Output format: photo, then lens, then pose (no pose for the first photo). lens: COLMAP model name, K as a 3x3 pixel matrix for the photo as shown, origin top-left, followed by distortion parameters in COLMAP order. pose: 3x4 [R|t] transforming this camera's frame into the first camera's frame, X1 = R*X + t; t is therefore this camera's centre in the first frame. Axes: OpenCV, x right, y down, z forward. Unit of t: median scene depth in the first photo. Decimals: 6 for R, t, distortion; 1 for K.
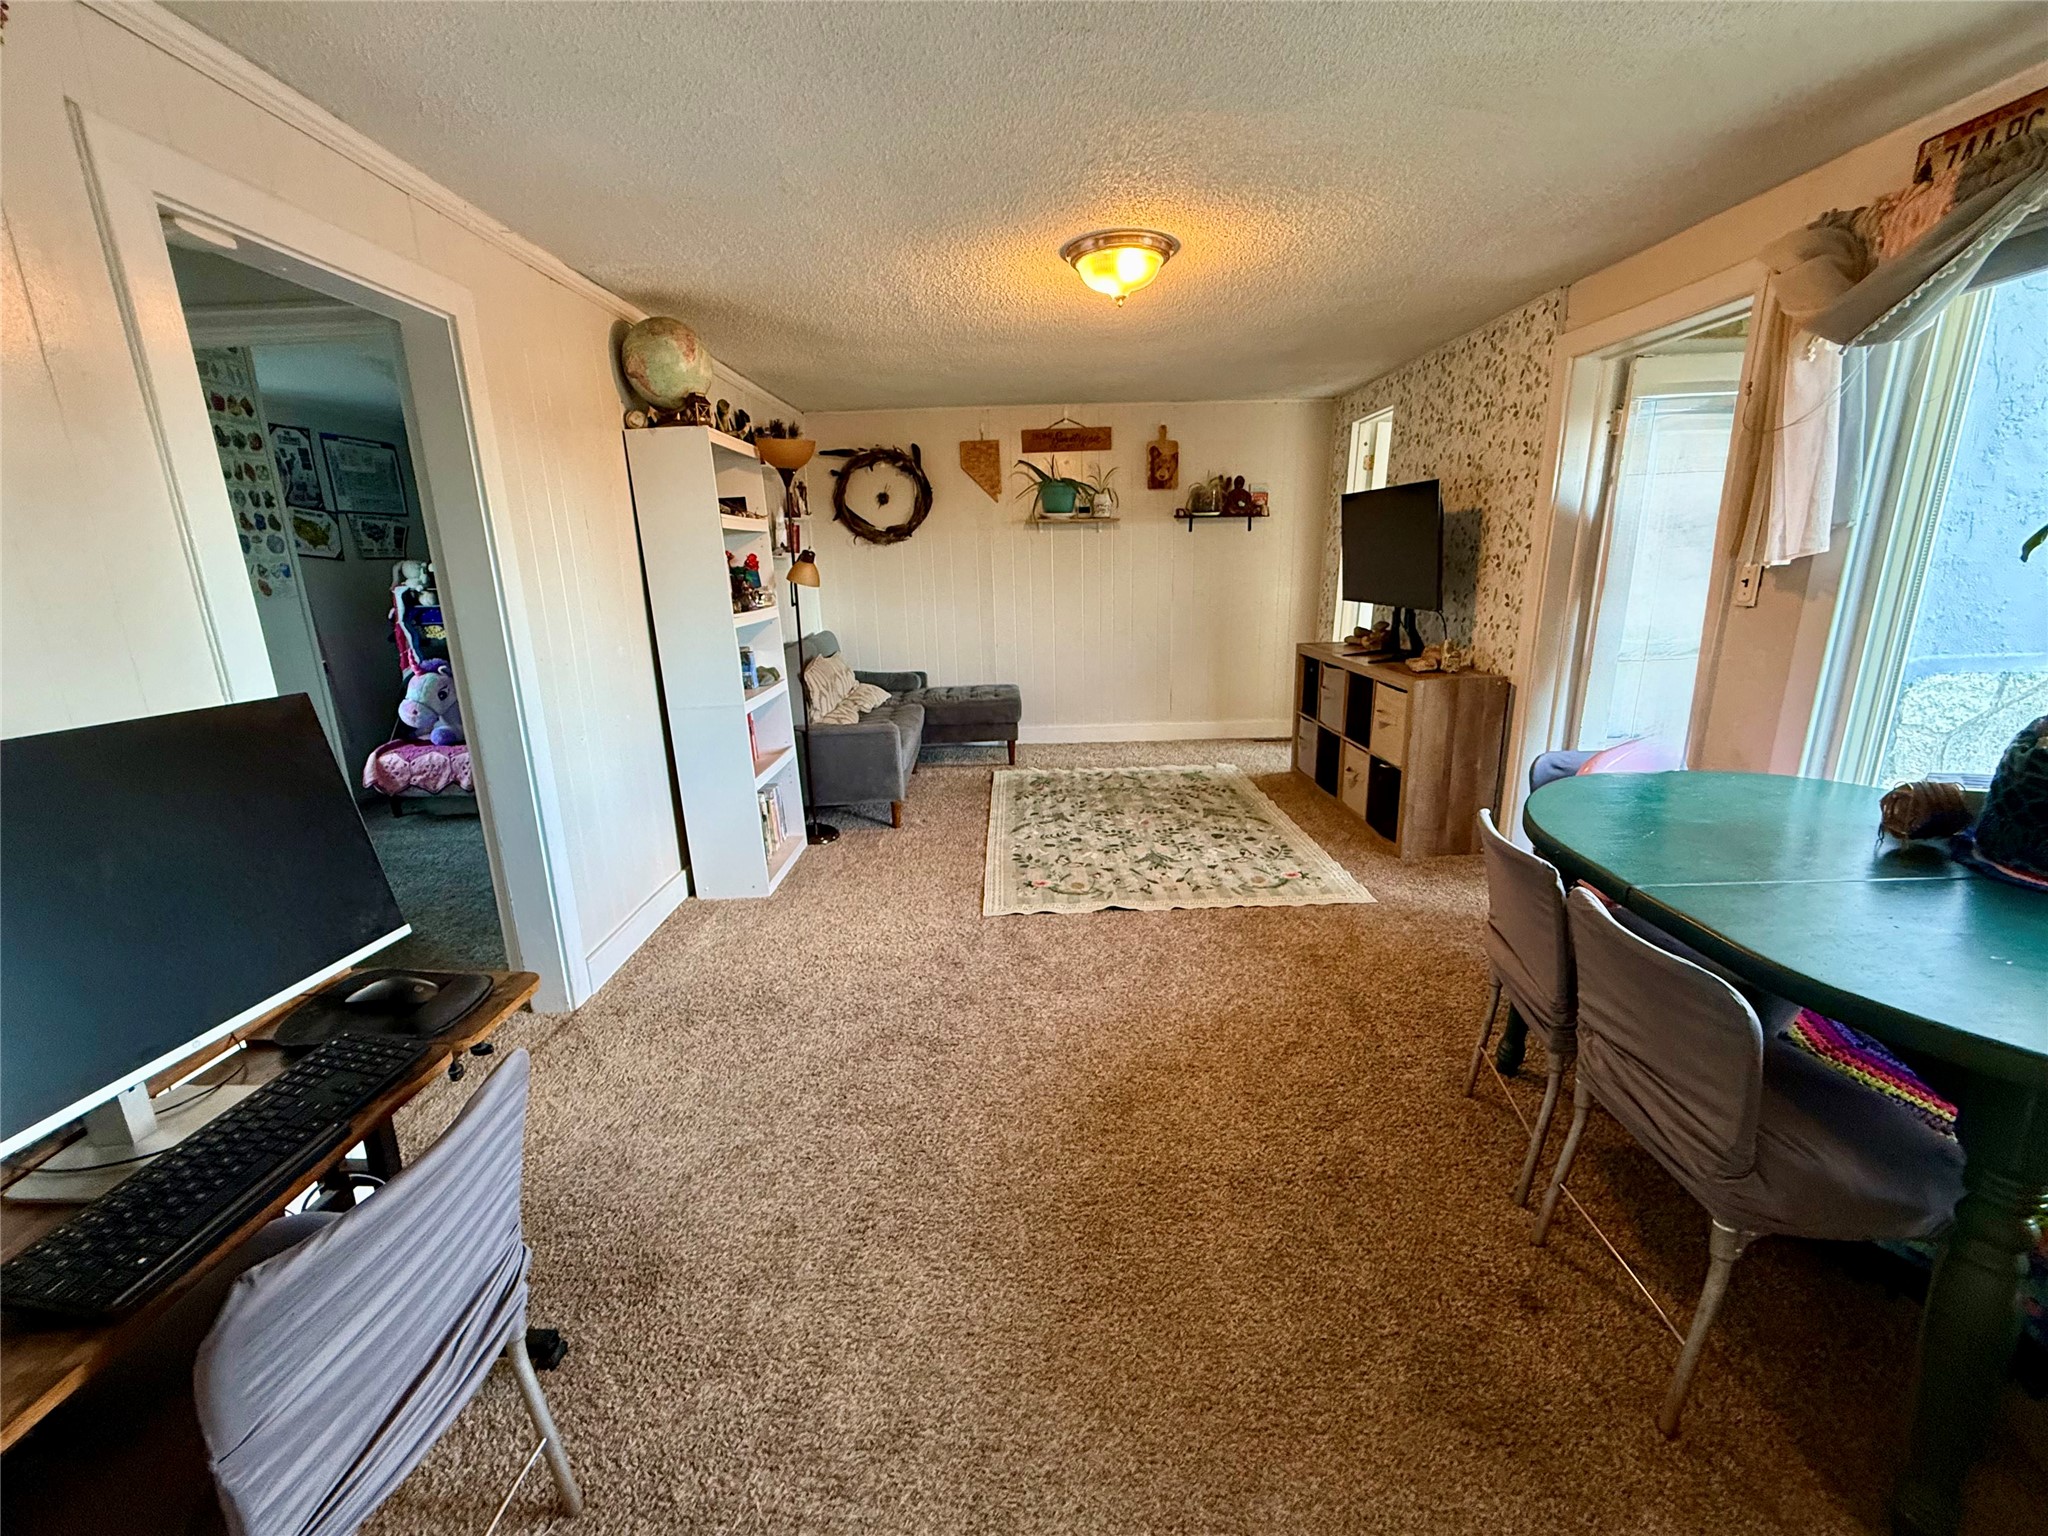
lens RADIAL K [[841.6, 0, 1022.5], [0, 841.6, 764.3], [0, 0, 1]] dist [-0.000042, 0.000309]
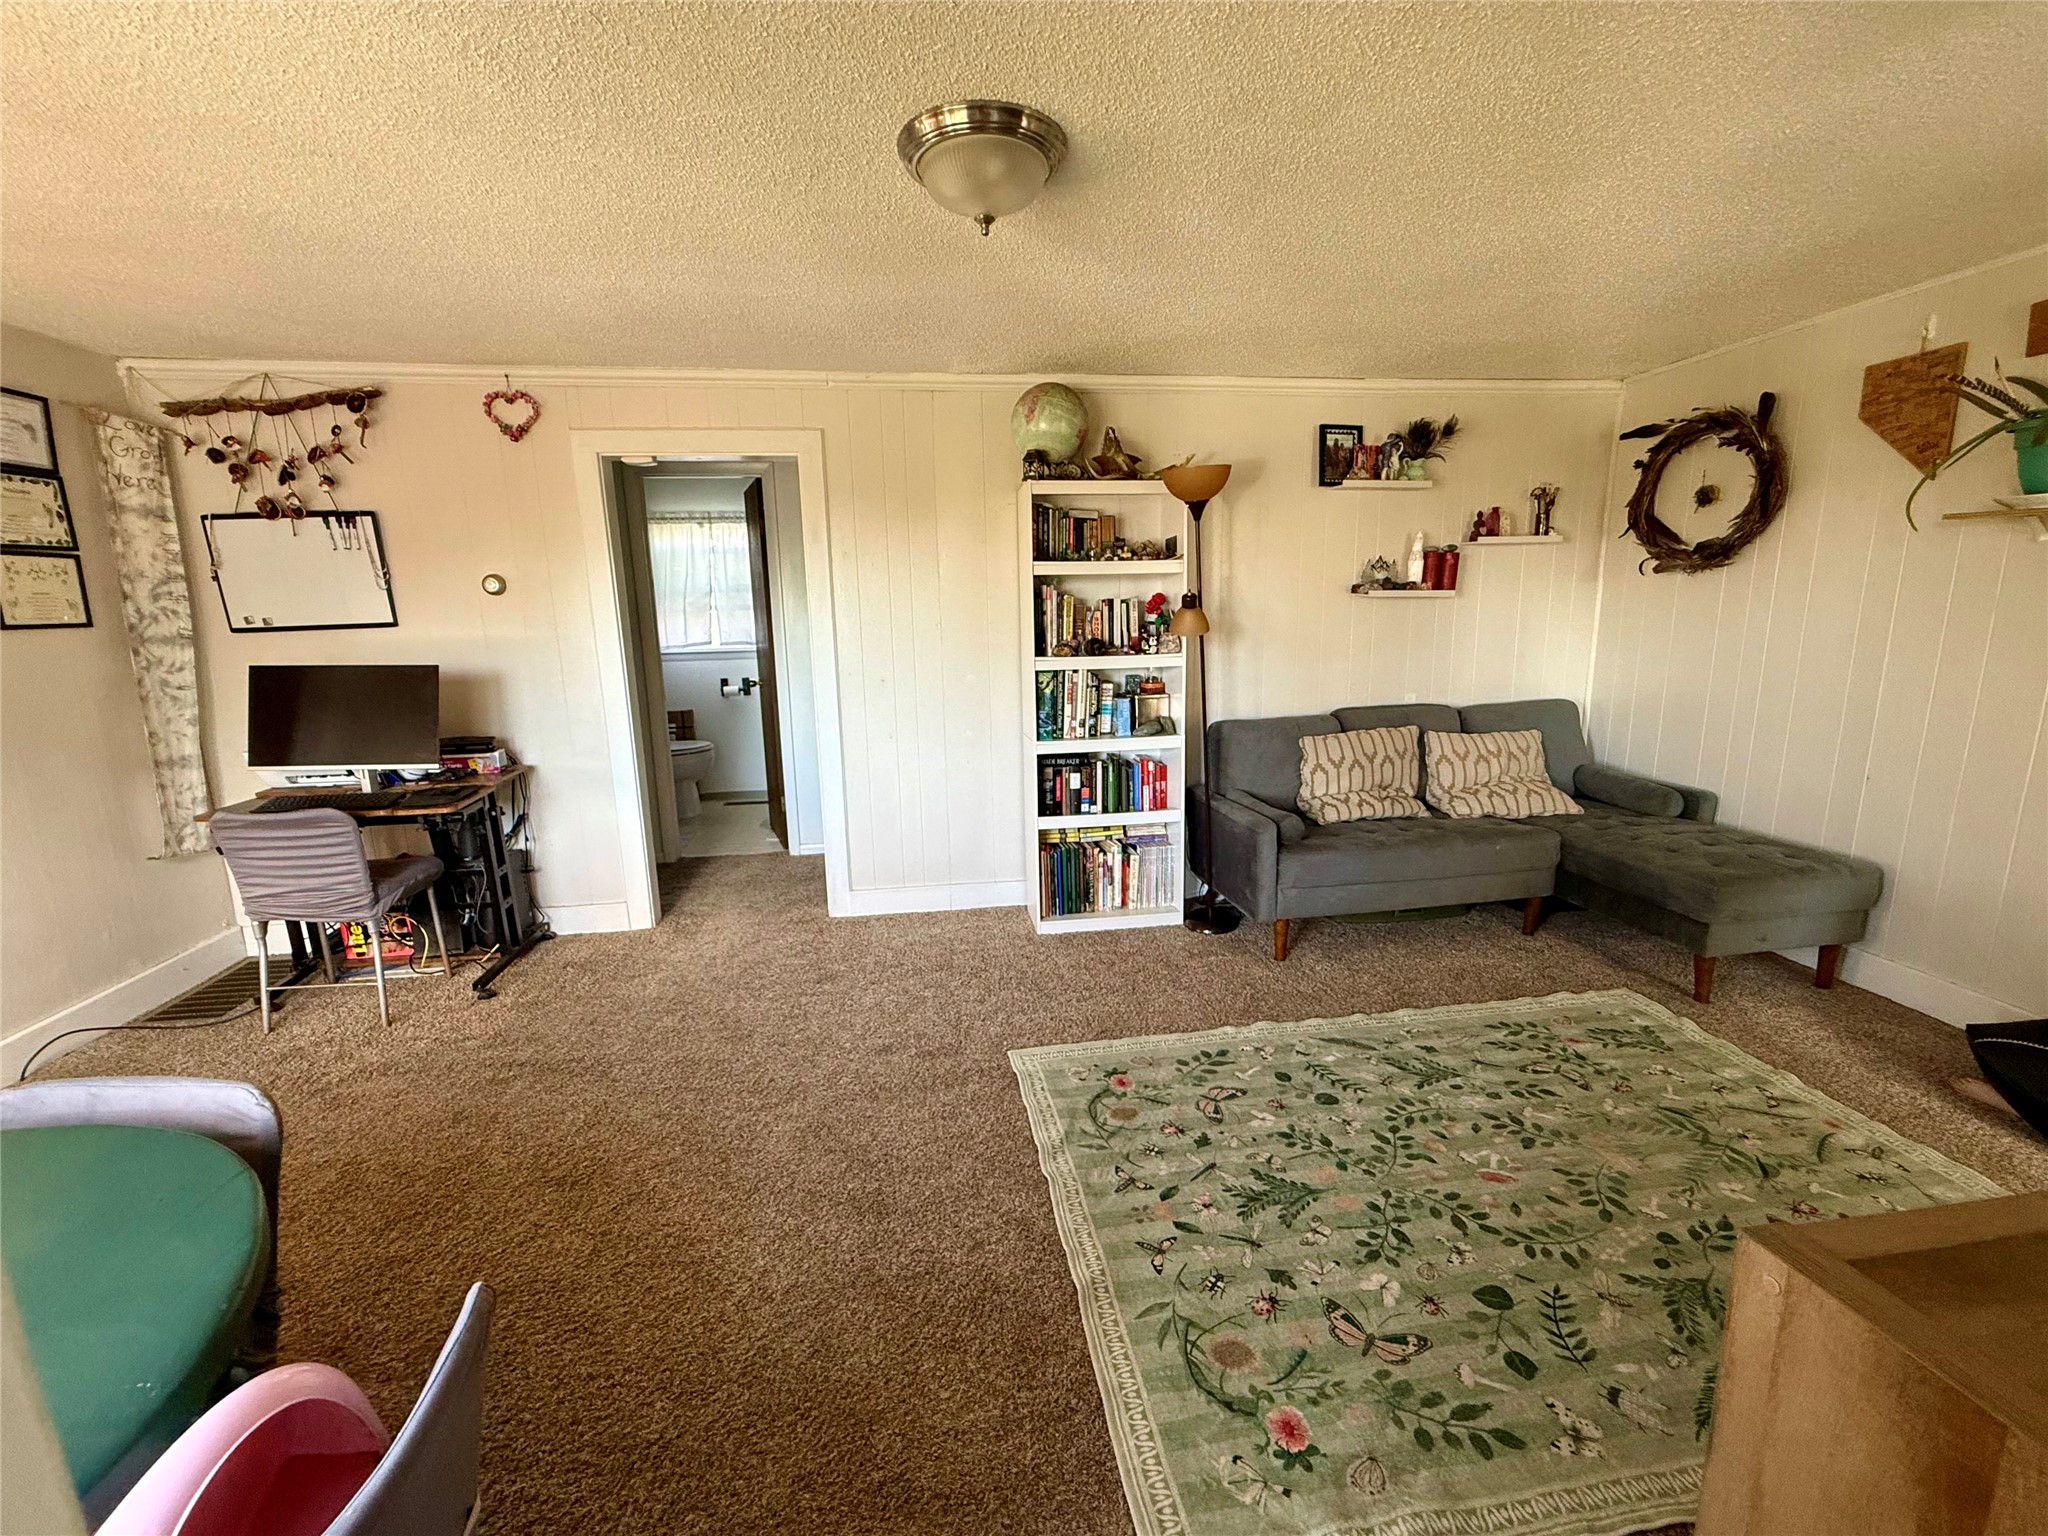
lens RADIAL K [[841.6, 0, 1022.5], [0, 841.6, 764.3], [0, 0, 1]] dist [-0.000042, 0.000309]
pose [[0.129436, 0.210996, -0.968879, 0.502270], [-0.224033, 0.958056, 0.178710, -0.170800], [0.965948, 0.193929, 0.171277, 0.605908]]
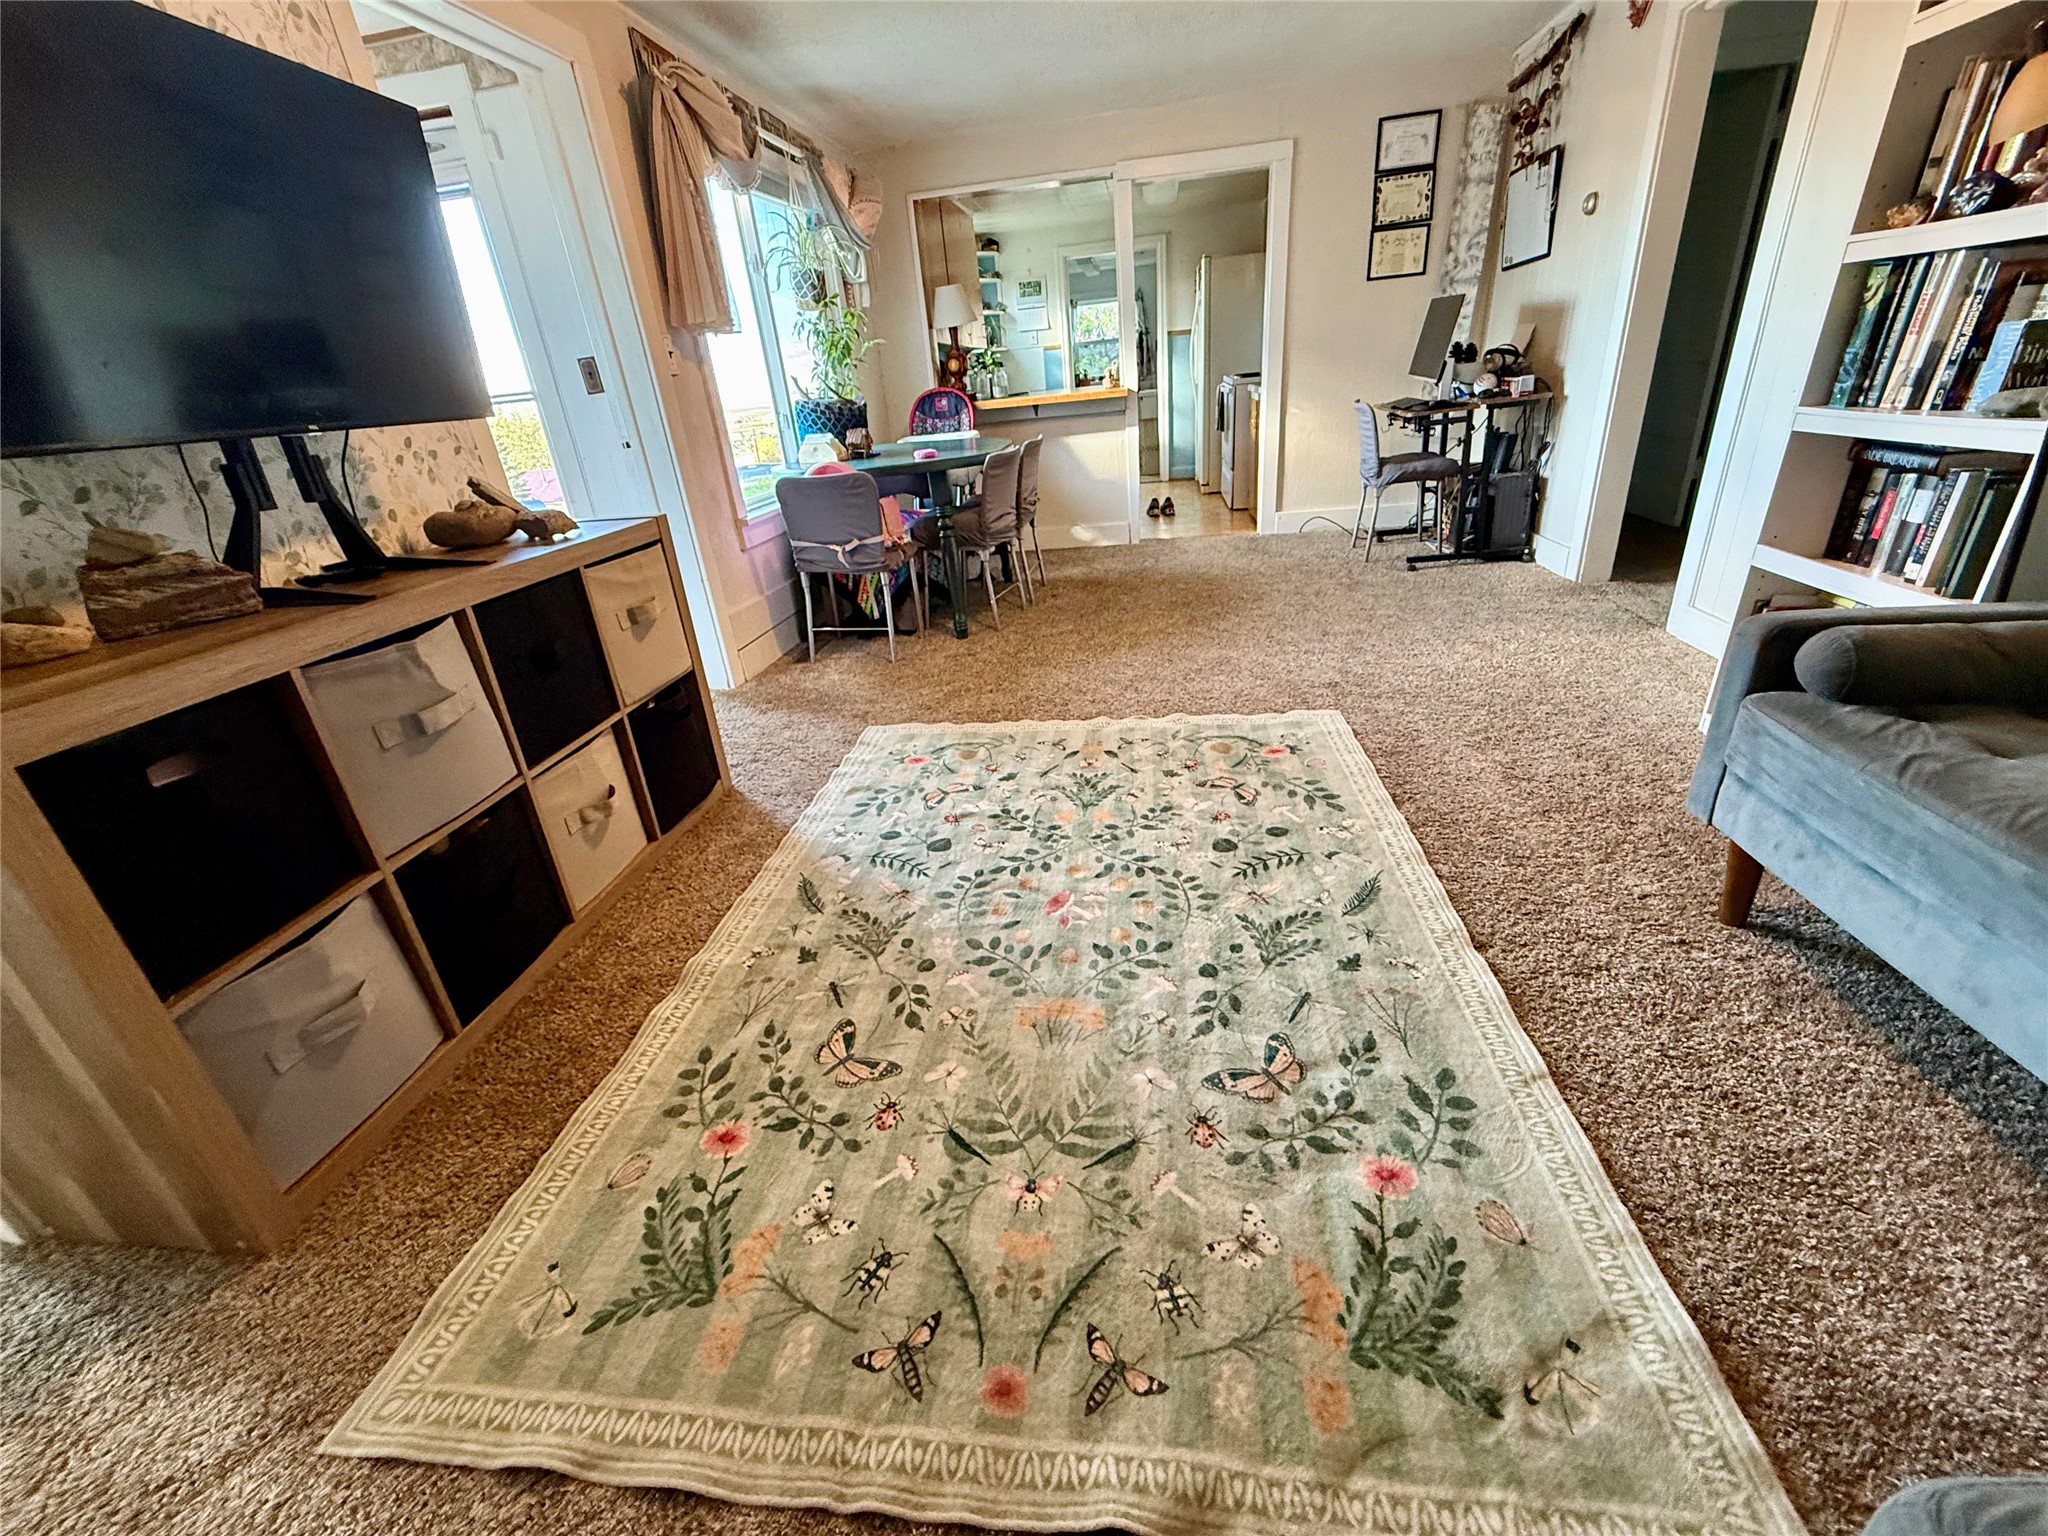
lens RADIAL K [[841.6, 0, 1022.5], [0, 841.6, 764.3], [0, 0, 1]] dist [-0.000042, 0.000309]
pose [[-0.983279, 0.040819, 0.177469, 0.083020], [0.143499, 0.773682, 0.617109, -0.241781], [-0.112115, 0.632257, -0.766604, 1.249482]]
